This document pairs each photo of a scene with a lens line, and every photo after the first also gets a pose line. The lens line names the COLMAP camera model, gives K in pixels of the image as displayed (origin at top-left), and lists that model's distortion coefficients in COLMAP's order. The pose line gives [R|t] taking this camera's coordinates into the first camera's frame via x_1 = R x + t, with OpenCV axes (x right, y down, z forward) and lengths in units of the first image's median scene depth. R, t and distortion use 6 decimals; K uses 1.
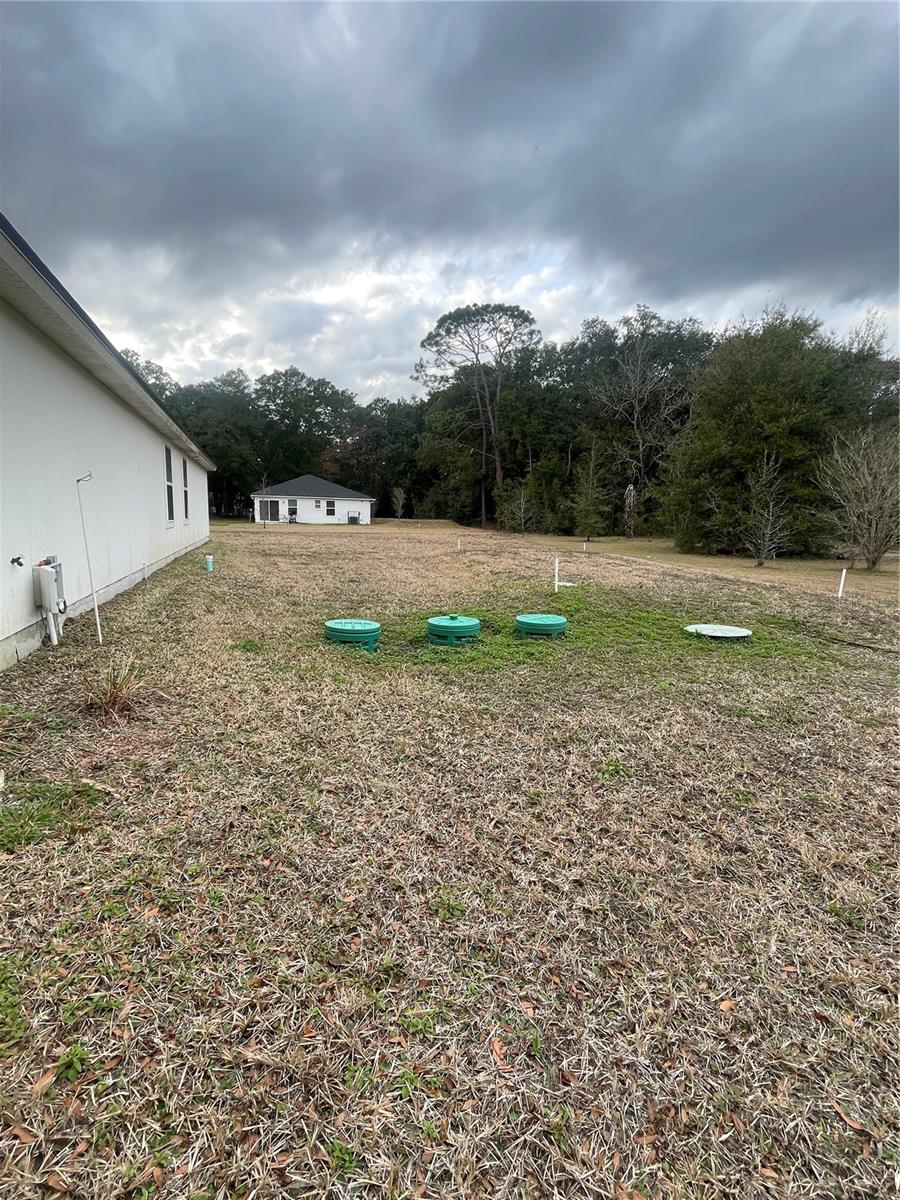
lens RADIAL K [[556.0, 0, 446.9], [0, 556.0, 601.8], [0, 0, 1]] dist [0.002016, 0.000074]
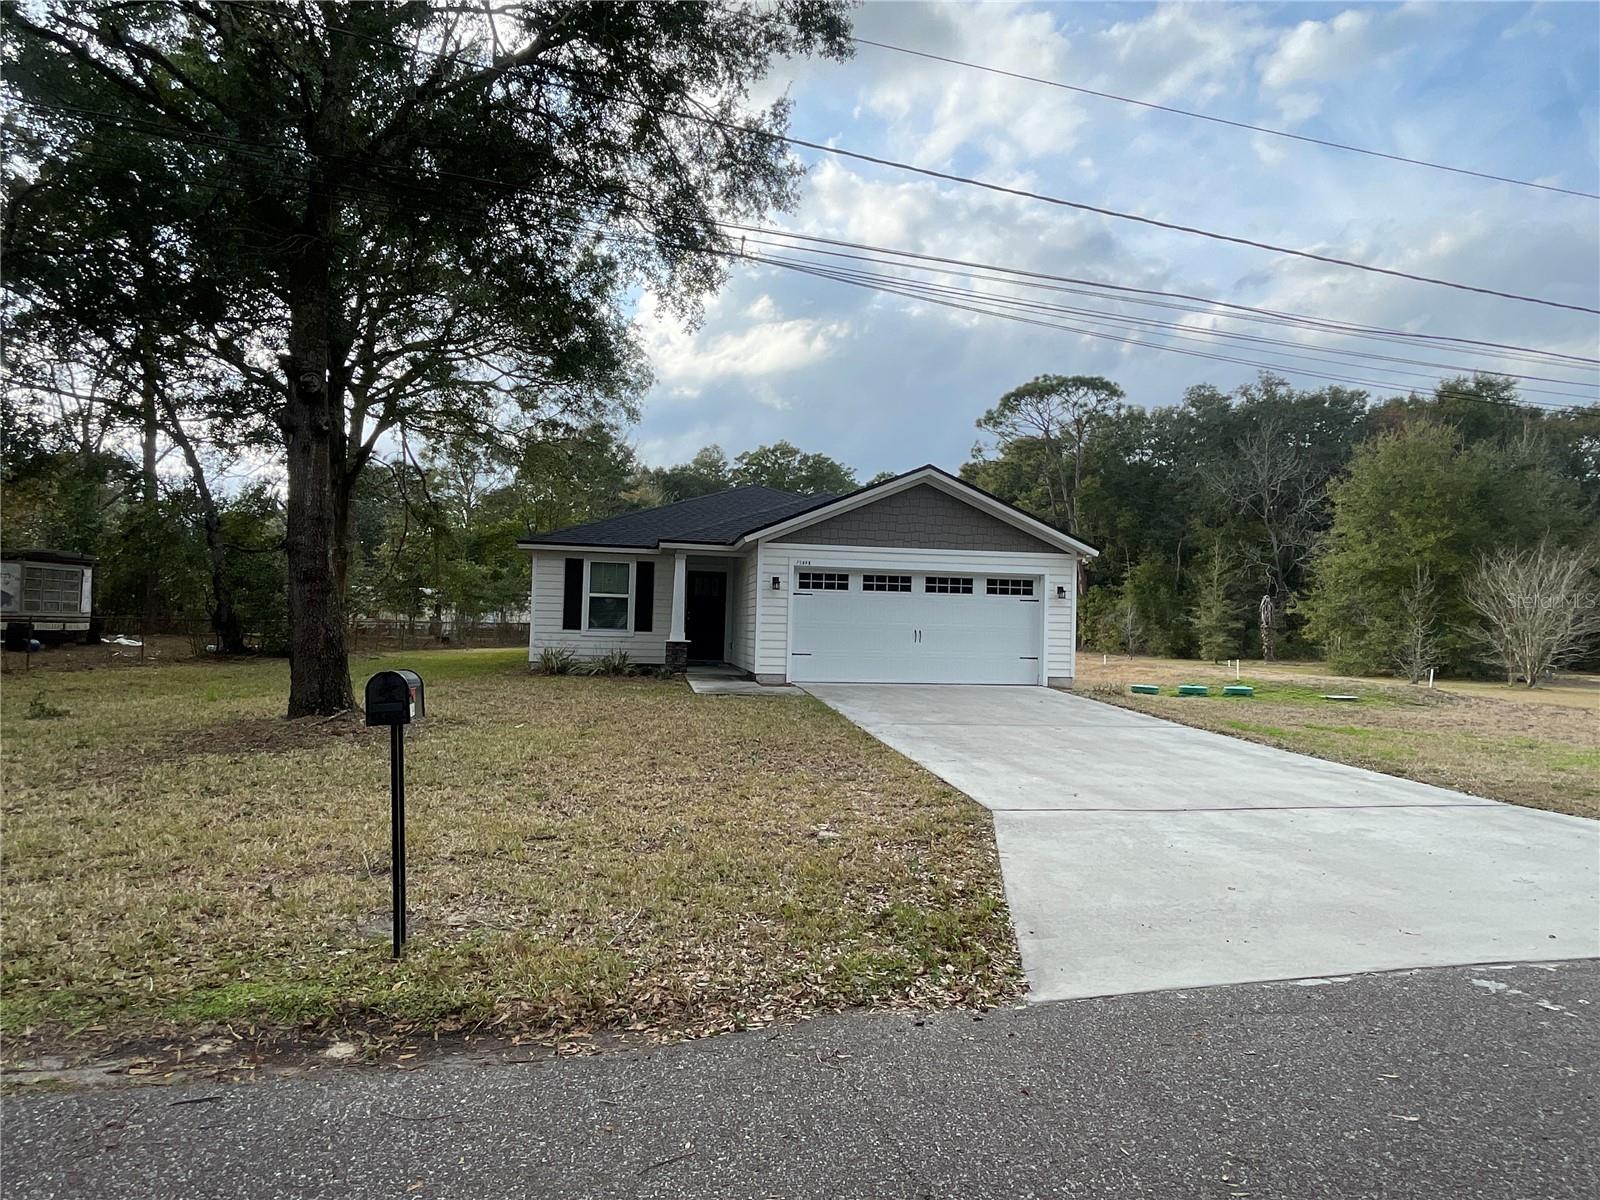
lens RADIAL K [[925.0, 0, 812.9], [0, 925.0, 599.2], [0, 0, 1]] dist [-0.002195, -0.001637]
pose [[0.991145, -0.006509, -0.132624, -0.113091], [-0.018647, 0.982076, -0.187558, 0.045946], [0.131468, 0.188370, 0.973259, -0.307436]]
